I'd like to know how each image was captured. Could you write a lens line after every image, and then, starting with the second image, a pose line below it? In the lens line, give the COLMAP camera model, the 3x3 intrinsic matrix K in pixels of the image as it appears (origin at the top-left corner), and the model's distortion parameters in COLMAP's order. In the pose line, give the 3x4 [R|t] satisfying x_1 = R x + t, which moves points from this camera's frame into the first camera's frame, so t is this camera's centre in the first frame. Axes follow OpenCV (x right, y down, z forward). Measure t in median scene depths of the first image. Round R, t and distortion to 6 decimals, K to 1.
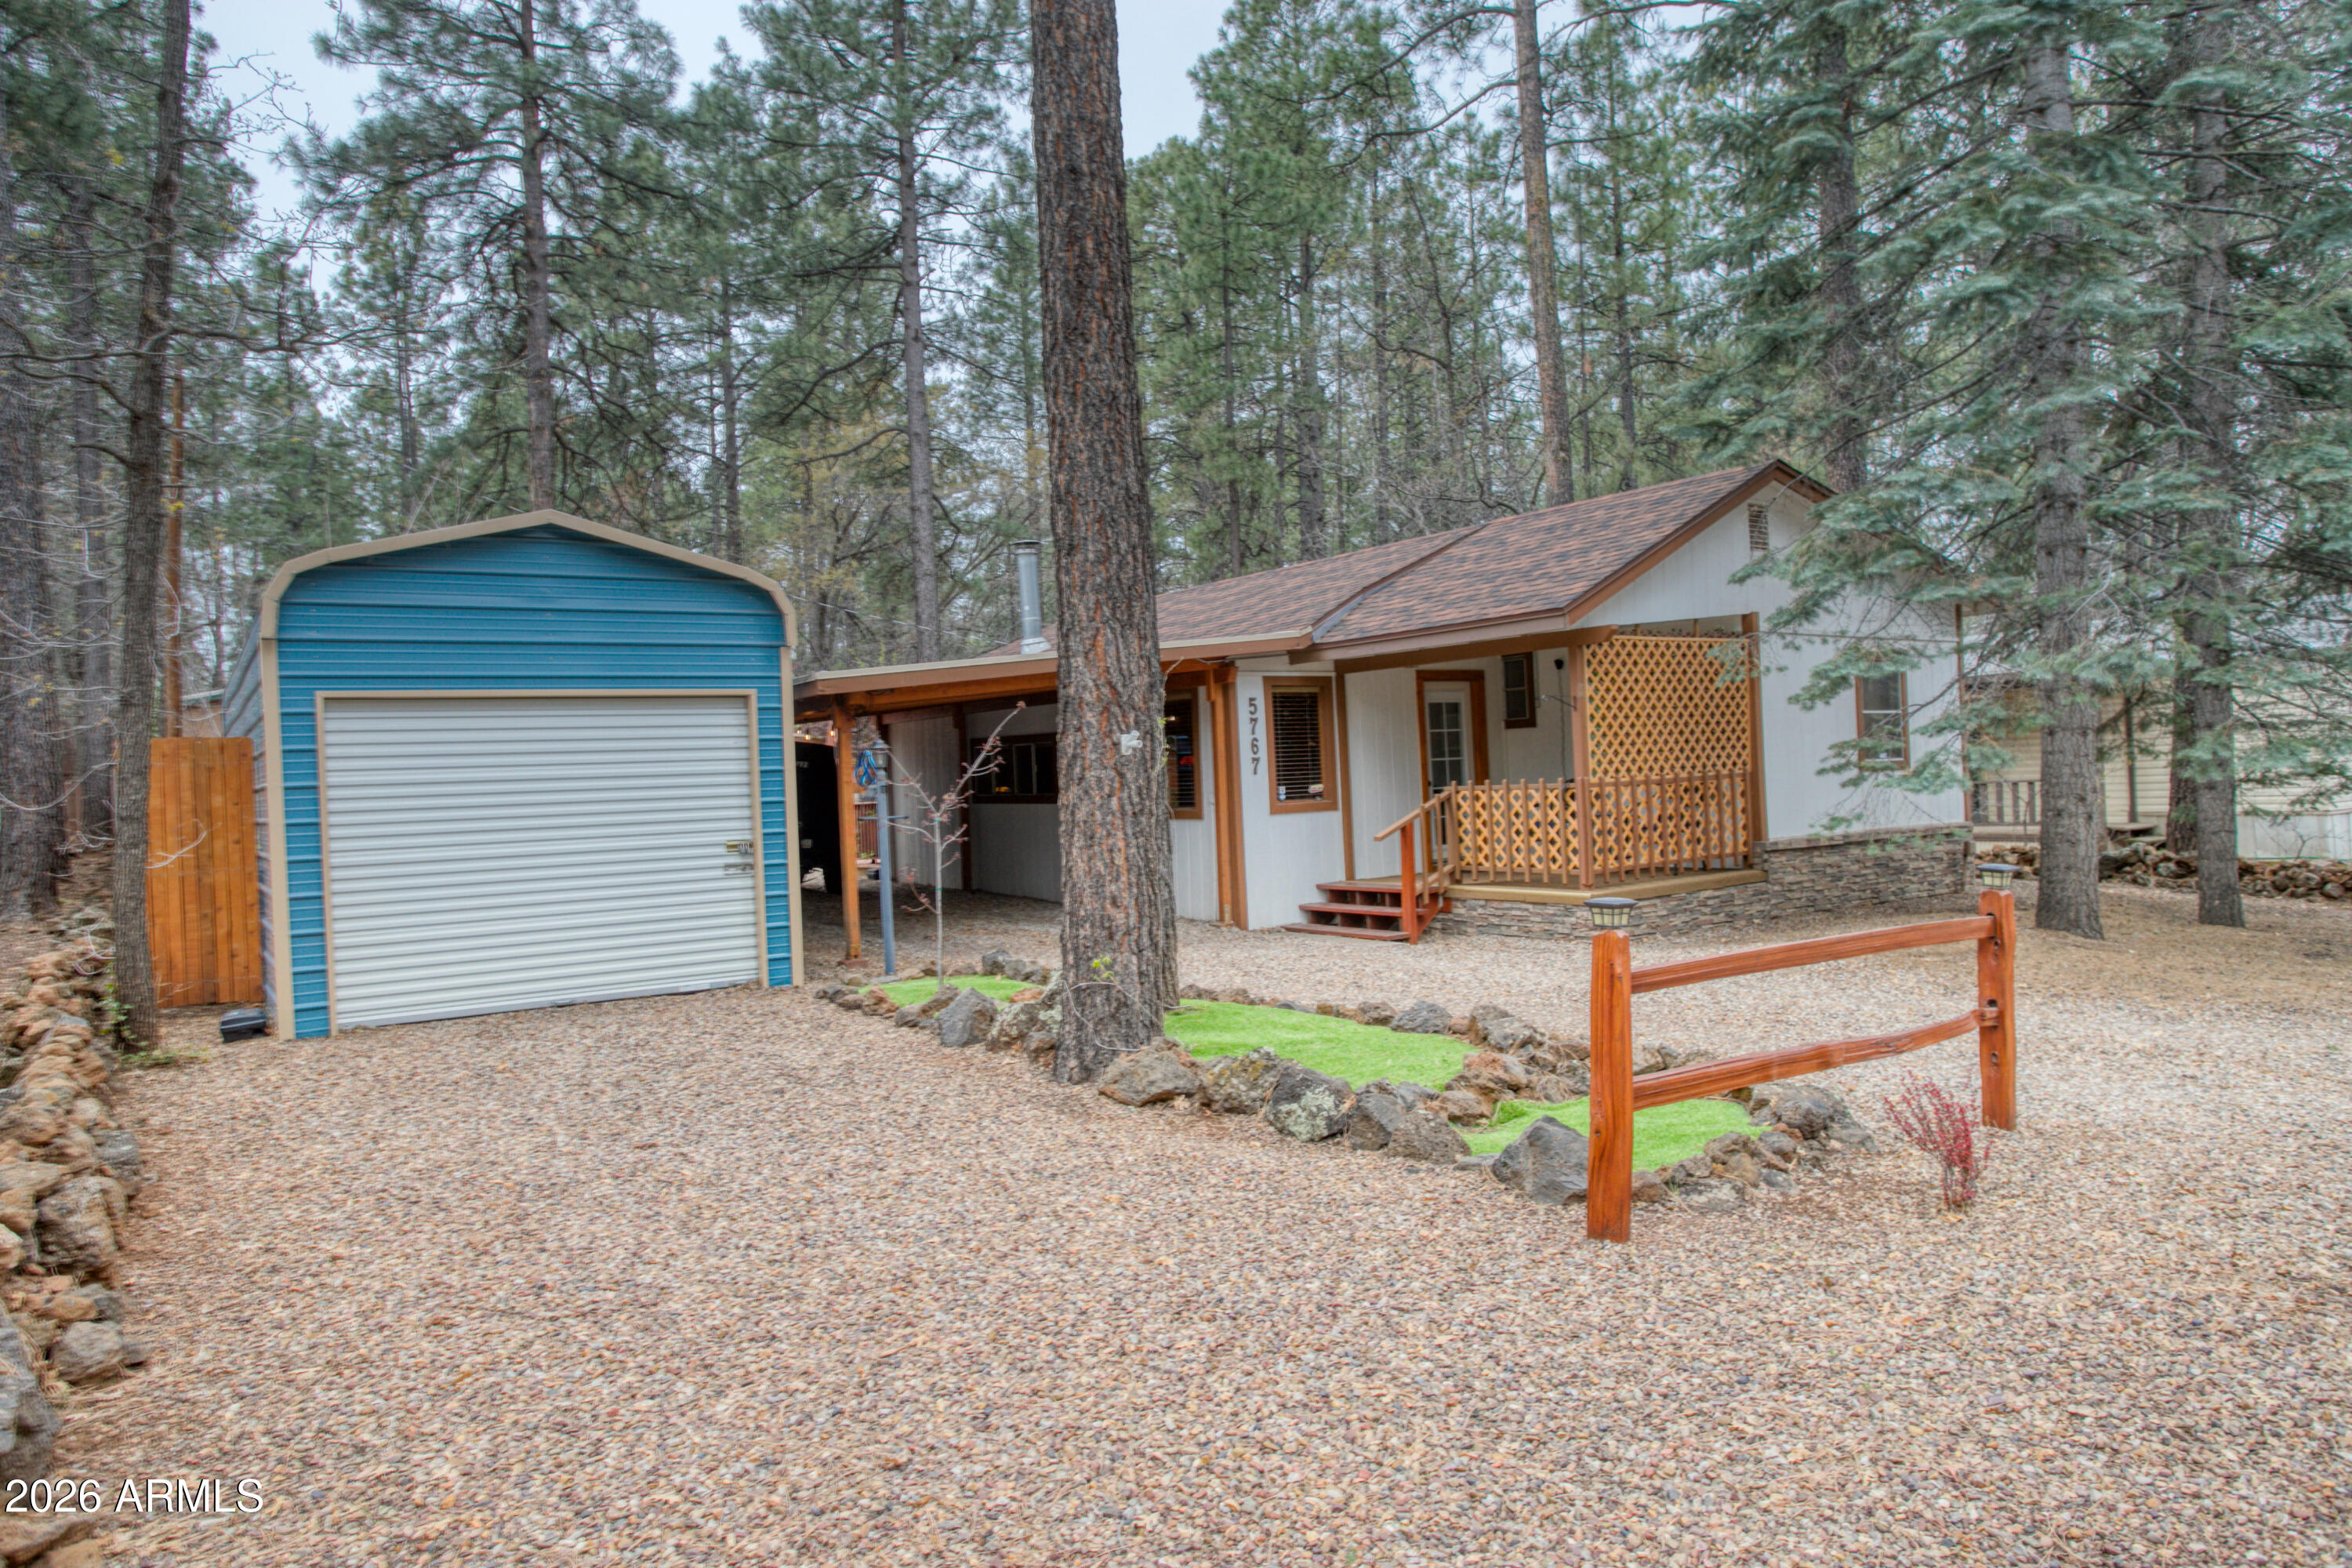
lens RADIAL K [[1530.0, 0, 1178.9], [0, 1530.0, 779.3], [0, 0, 1]] dist [0.000218, 0.000209]
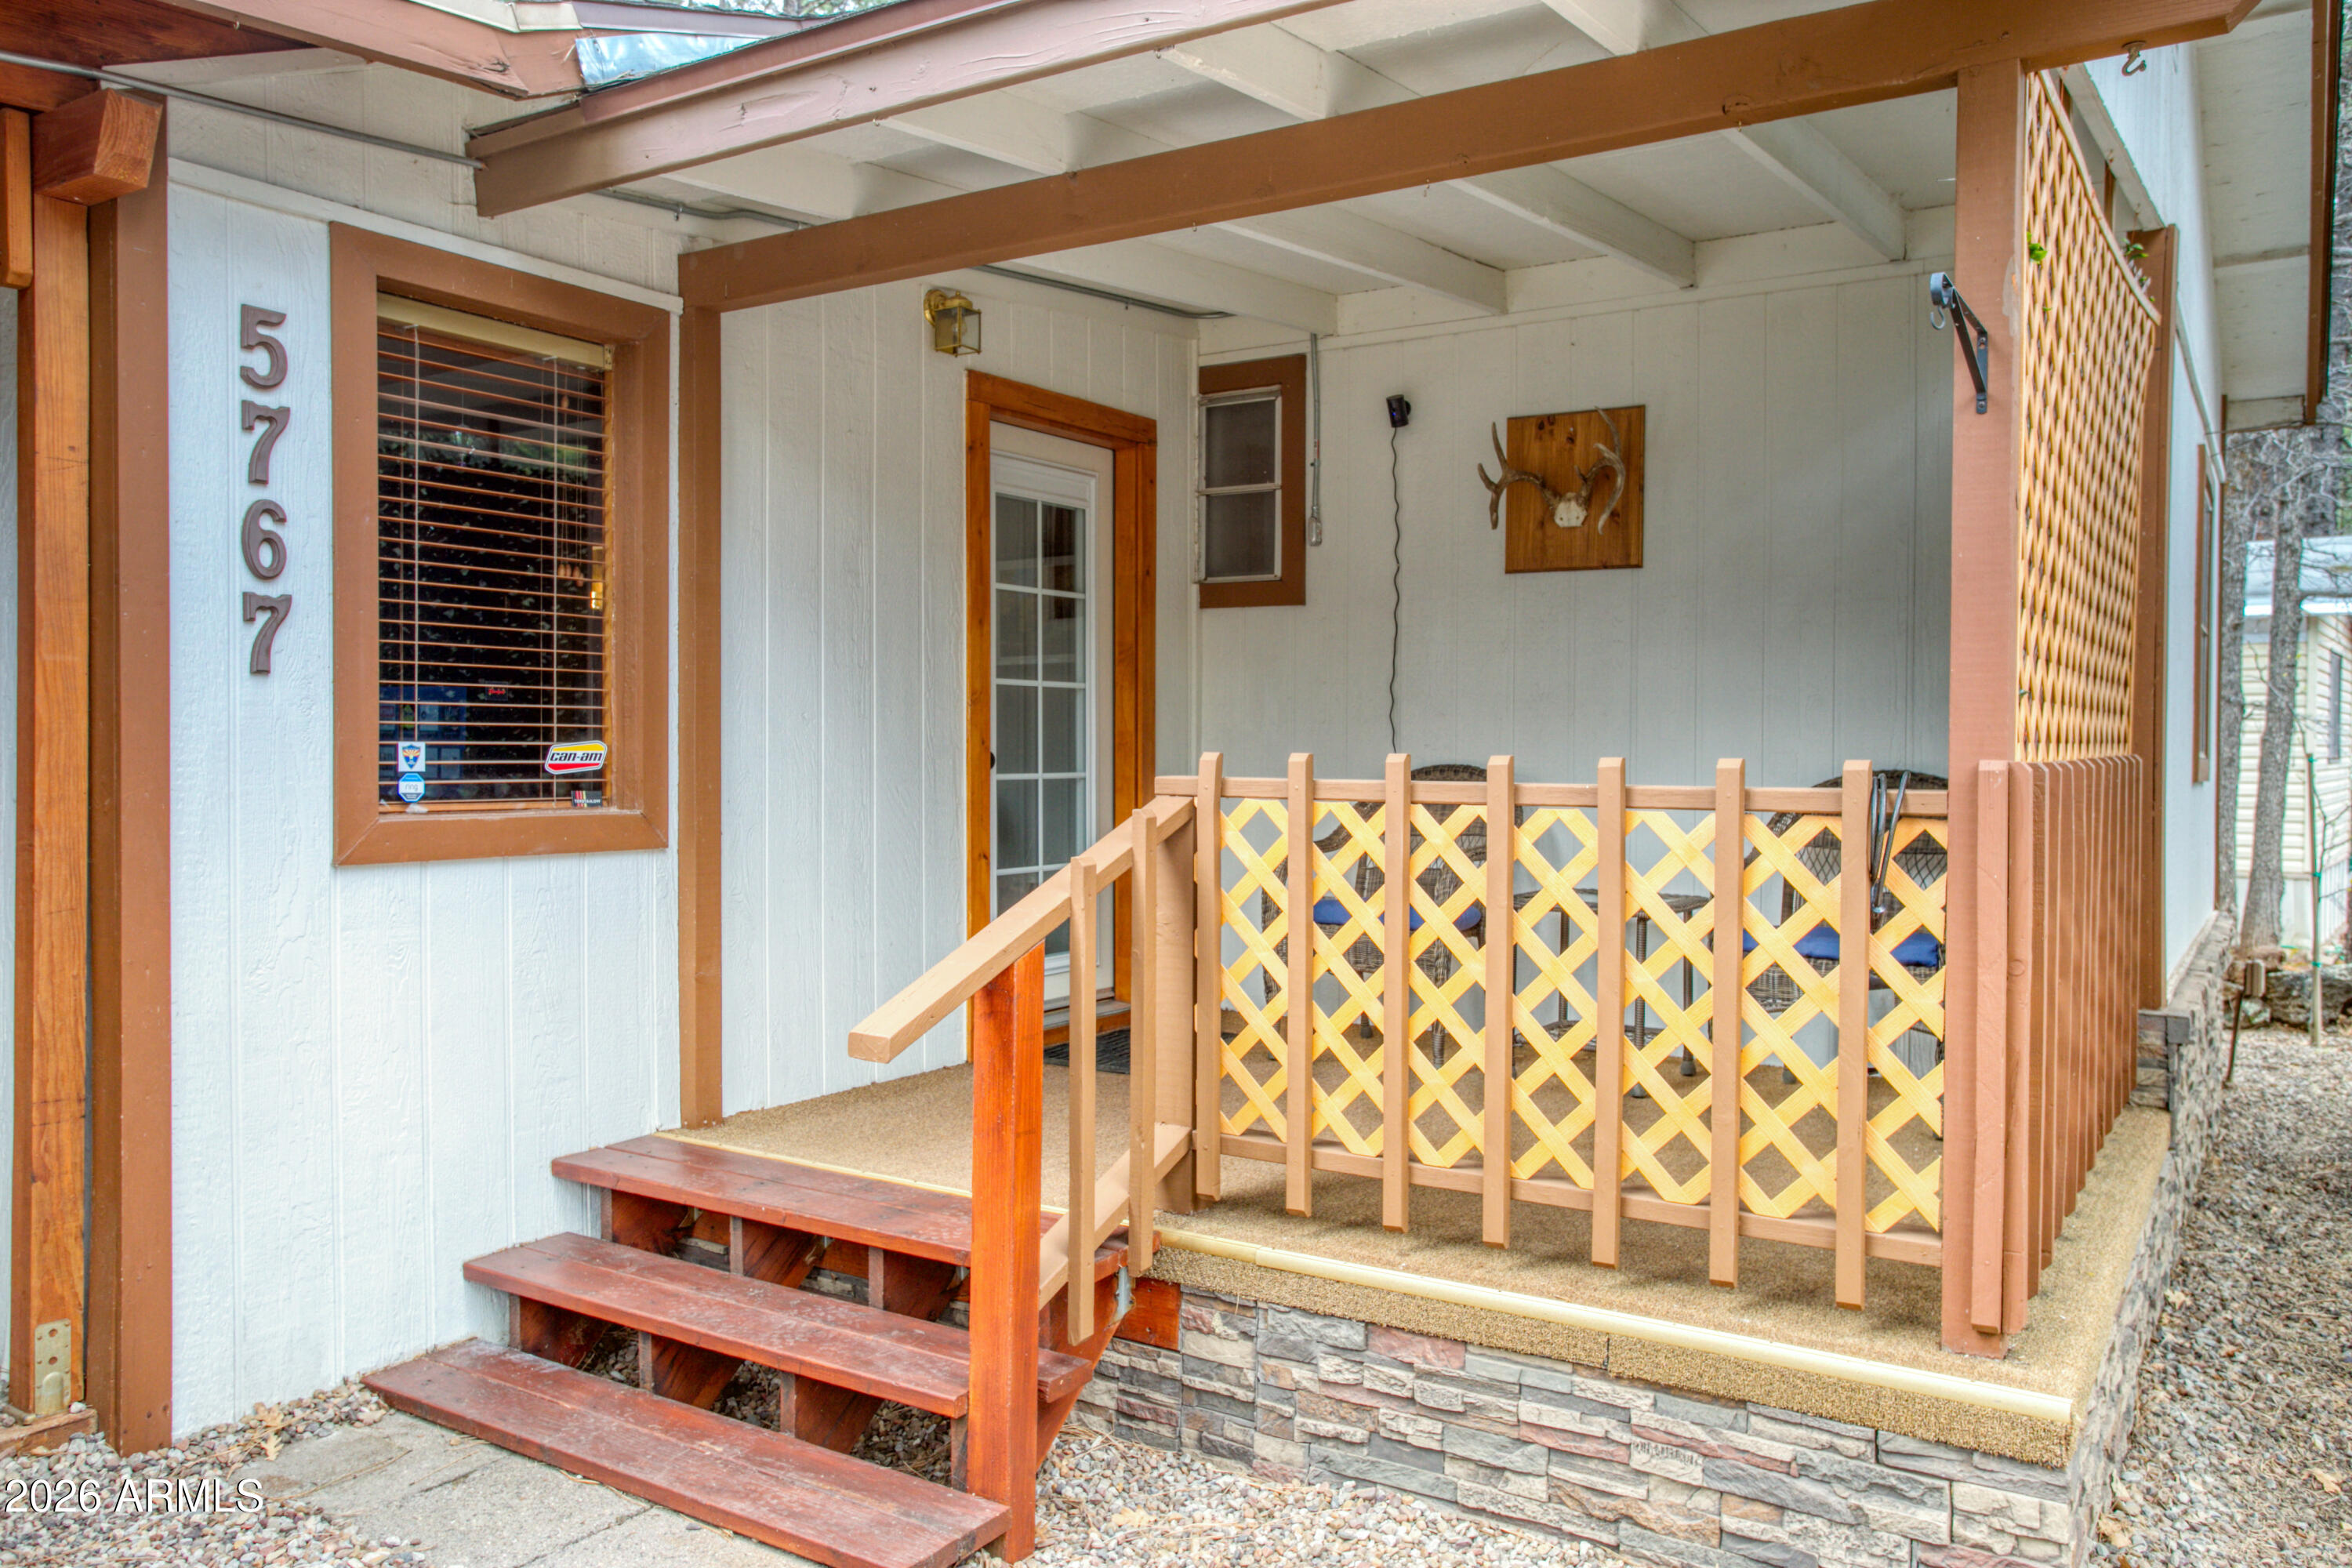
lens RADIAL K [[1747.8, 0, 1187.5], [0, 1747.8, 772.3], [0, 0, 1]] dist [0.006726, 0.001541]
pose [[0.922957, 0.046594, 0.382072, 0.075900], [-0.048120, 0.998826, -0.005567, 0.005340], [-0.381883, -0.013247, 0.924116, 0.727841]]
